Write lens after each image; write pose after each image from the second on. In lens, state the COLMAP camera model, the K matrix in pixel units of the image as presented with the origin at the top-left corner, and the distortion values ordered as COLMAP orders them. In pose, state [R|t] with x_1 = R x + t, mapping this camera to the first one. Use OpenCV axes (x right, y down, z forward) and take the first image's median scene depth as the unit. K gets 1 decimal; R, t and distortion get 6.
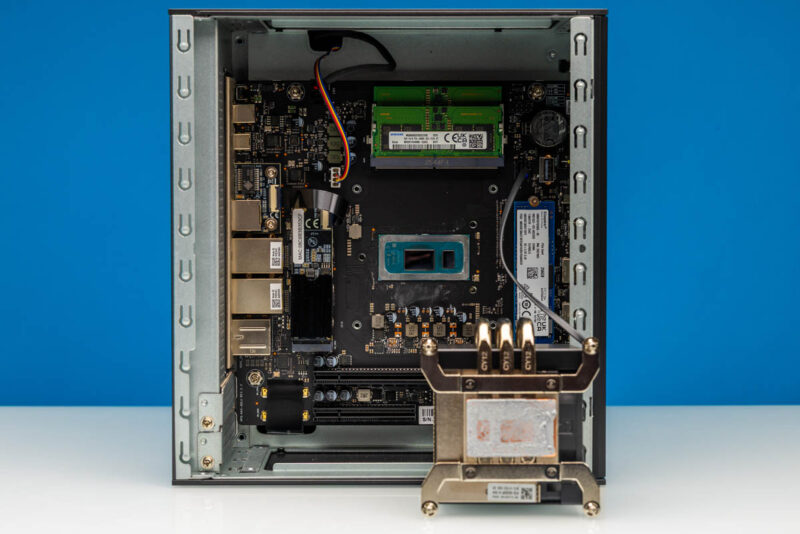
lens RADIAL K [[2773.3, 0, 404.3], [0, 2773.3, 264.4], [0, 0, 1]] dist [0.028984, 0.000000]
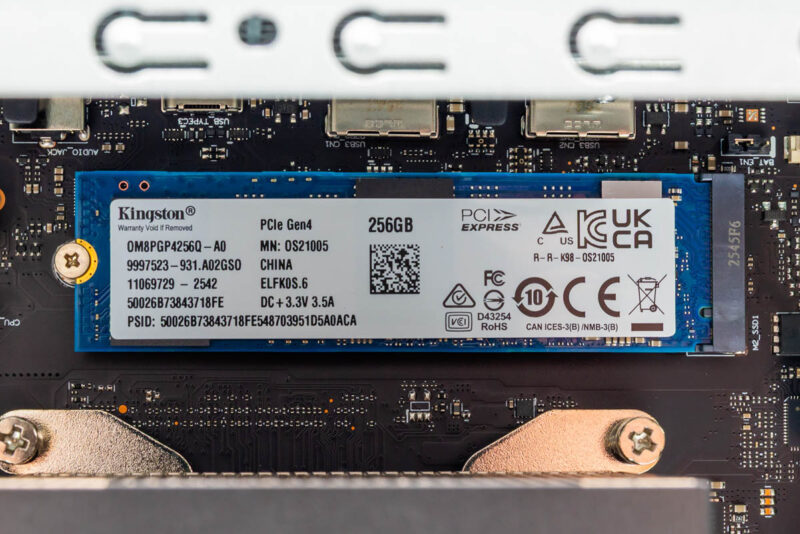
lens RADIAL K [[2773.3, 0, 393.0], [0, 2773.3, 264.6], [0, 0, 1]] dist [0.028984, 0.000000]
pose [[-0.000100, -0.999477, 0.032337, 0.039433], [0.999948, -0.000430, -0.010214, 0.005281], [0.010222, 0.032334, 0.999425, 0.777357]]
